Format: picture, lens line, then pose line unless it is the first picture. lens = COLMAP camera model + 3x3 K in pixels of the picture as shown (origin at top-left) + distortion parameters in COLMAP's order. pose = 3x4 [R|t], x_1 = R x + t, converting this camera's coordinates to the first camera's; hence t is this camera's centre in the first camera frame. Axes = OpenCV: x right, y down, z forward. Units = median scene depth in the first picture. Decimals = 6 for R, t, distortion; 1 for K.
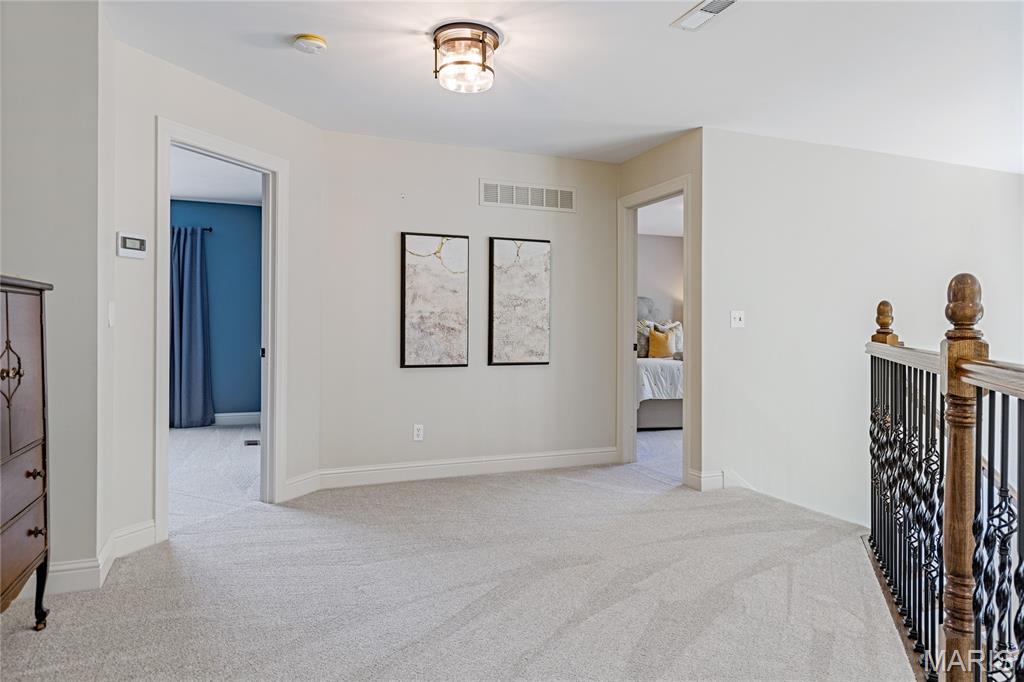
lens RADIAL K [[675.9, 0, 512.7], [0, 675.9, 338.4], [0, 0, 1]] dist [0.012739, -0.004434]
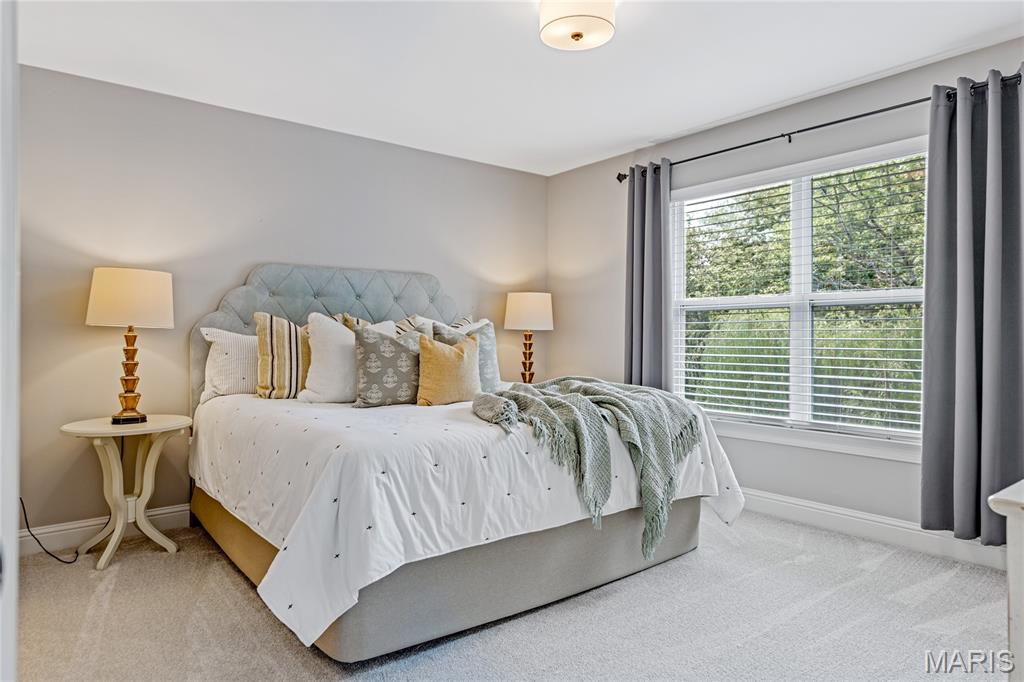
lens RADIAL K [[618.0, 0, 512.9], [0, 618.0, 341.3], [0, 0, 1]] dist [0.000045, 0.000000]
pose [[0.958737, -0.003418, 0.284273, 0.146113], [0.003122, 0.999994, 0.001494, -0.010320], [-0.284276, -0.000544, 0.958742, 0.605409]]
